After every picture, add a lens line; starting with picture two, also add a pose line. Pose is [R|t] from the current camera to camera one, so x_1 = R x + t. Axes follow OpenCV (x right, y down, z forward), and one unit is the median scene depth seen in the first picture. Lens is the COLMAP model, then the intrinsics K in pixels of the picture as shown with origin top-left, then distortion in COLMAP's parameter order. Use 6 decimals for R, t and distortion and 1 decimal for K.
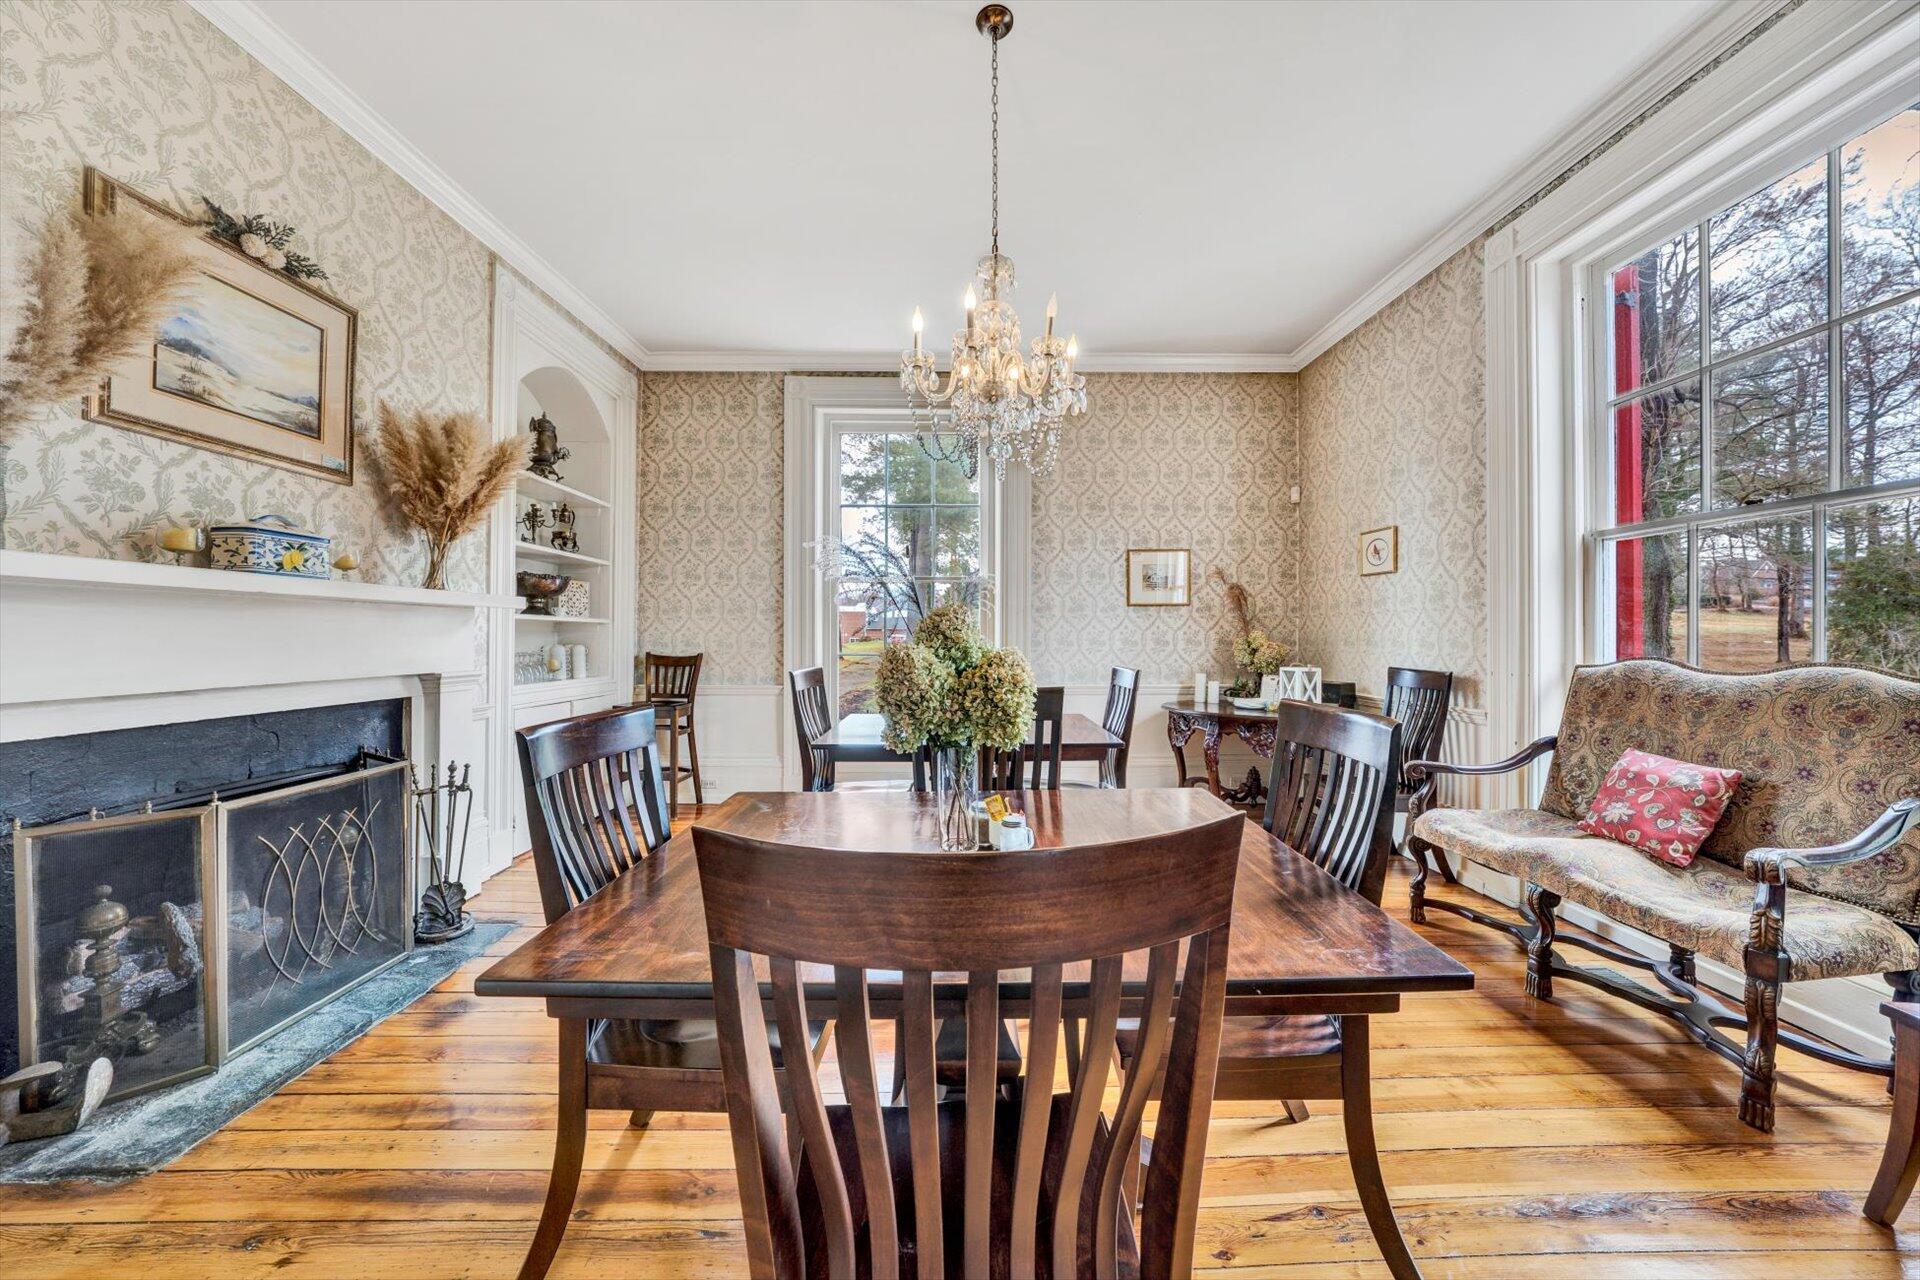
lens RADIAL K [[688.7, 0, 950.7], [0, 688.7, 632.1], [0, 0, 1]] dist [-0.000674, 0.000544]
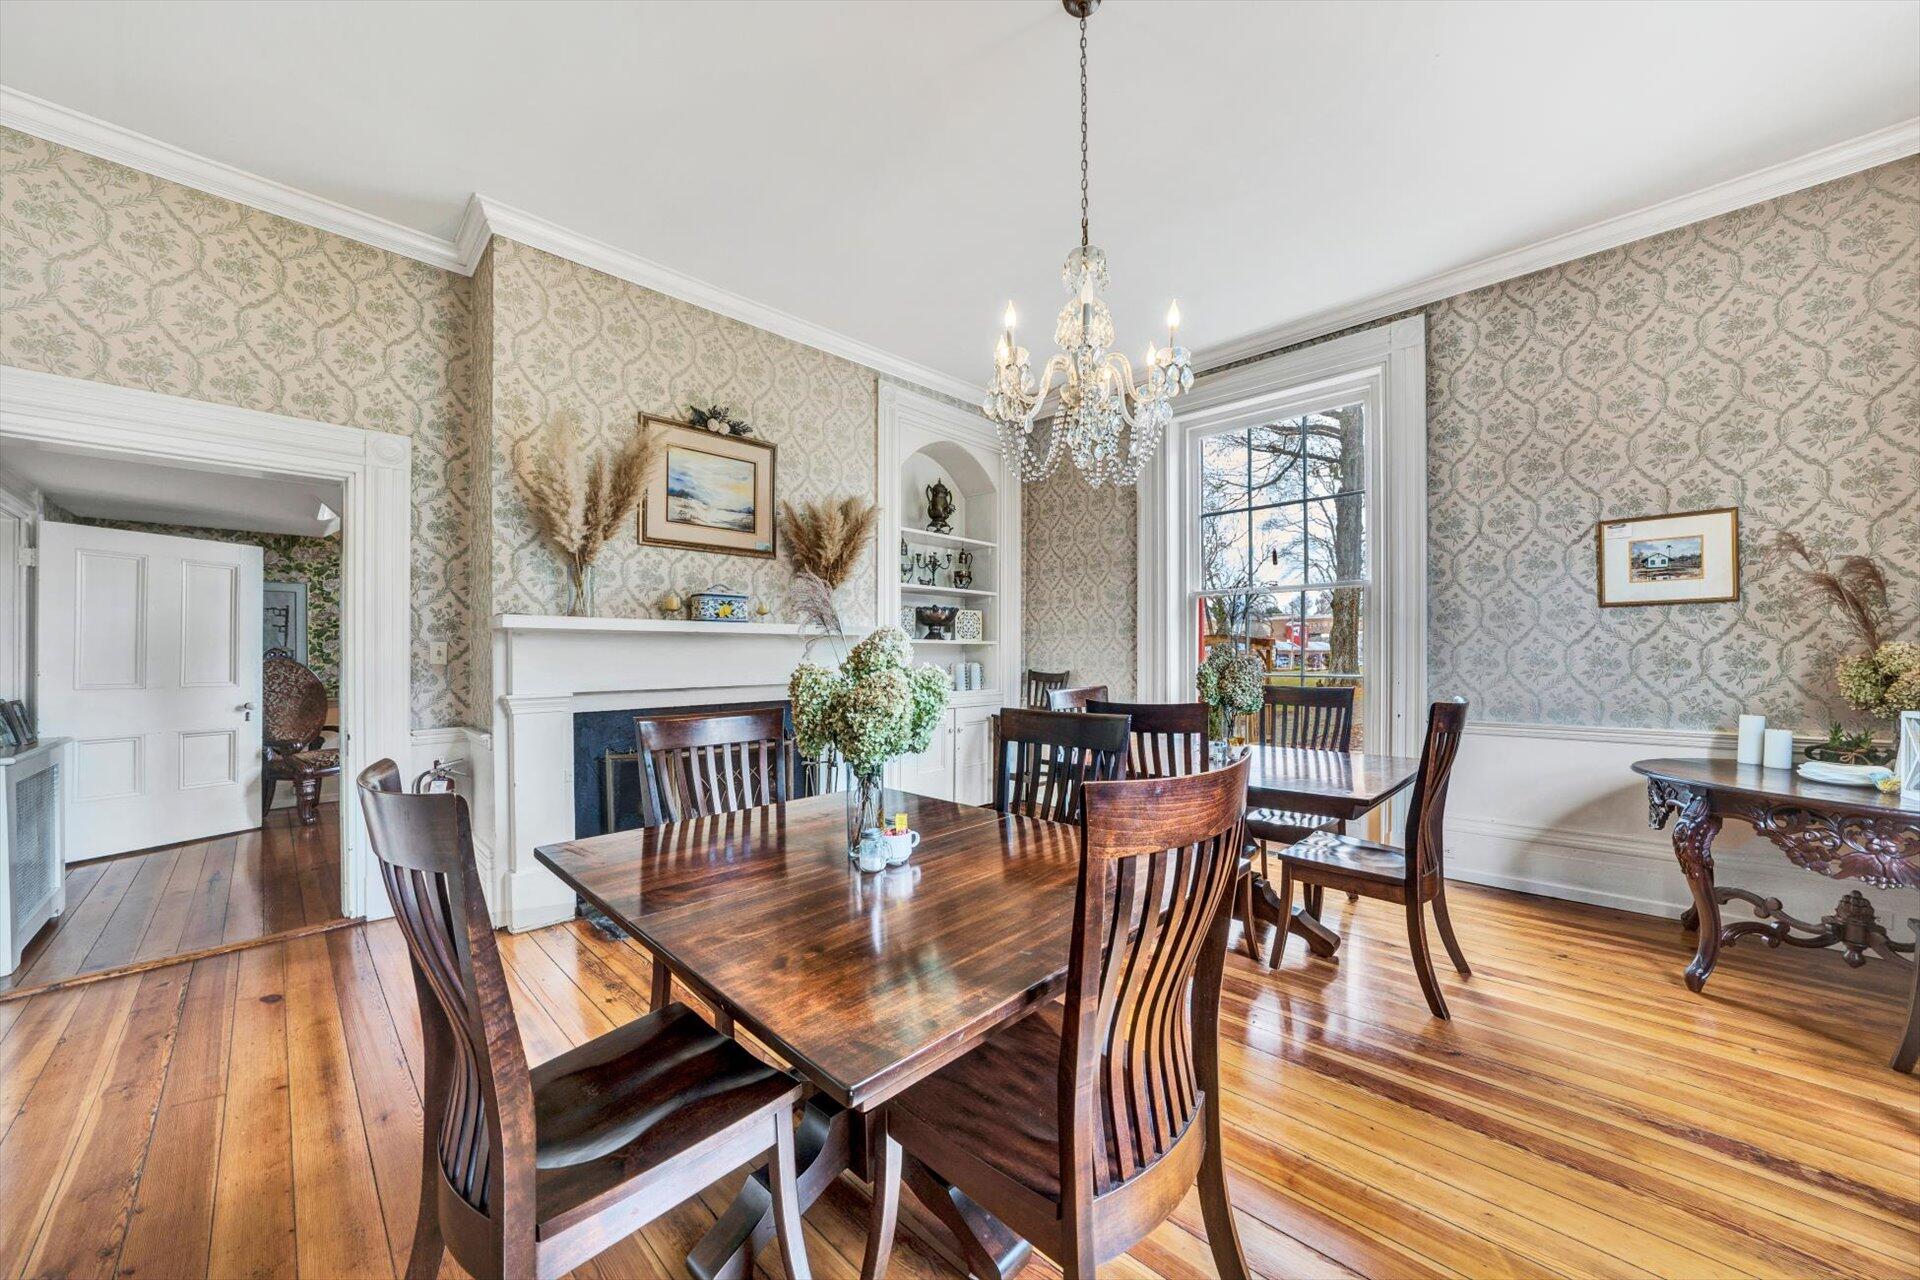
lens RADIAL K [[688.7, 0, 951.5], [0, 688.7, 653.6], [0, 0, 1]] dist [-0.000674, 0.000544]
pose [[0.715702, -0.004864, -0.698389, 0.388334], [0.009850, 0.999947, 0.003130, -0.002342], [0.698336, -0.009119, 0.715712, 0.135800]]
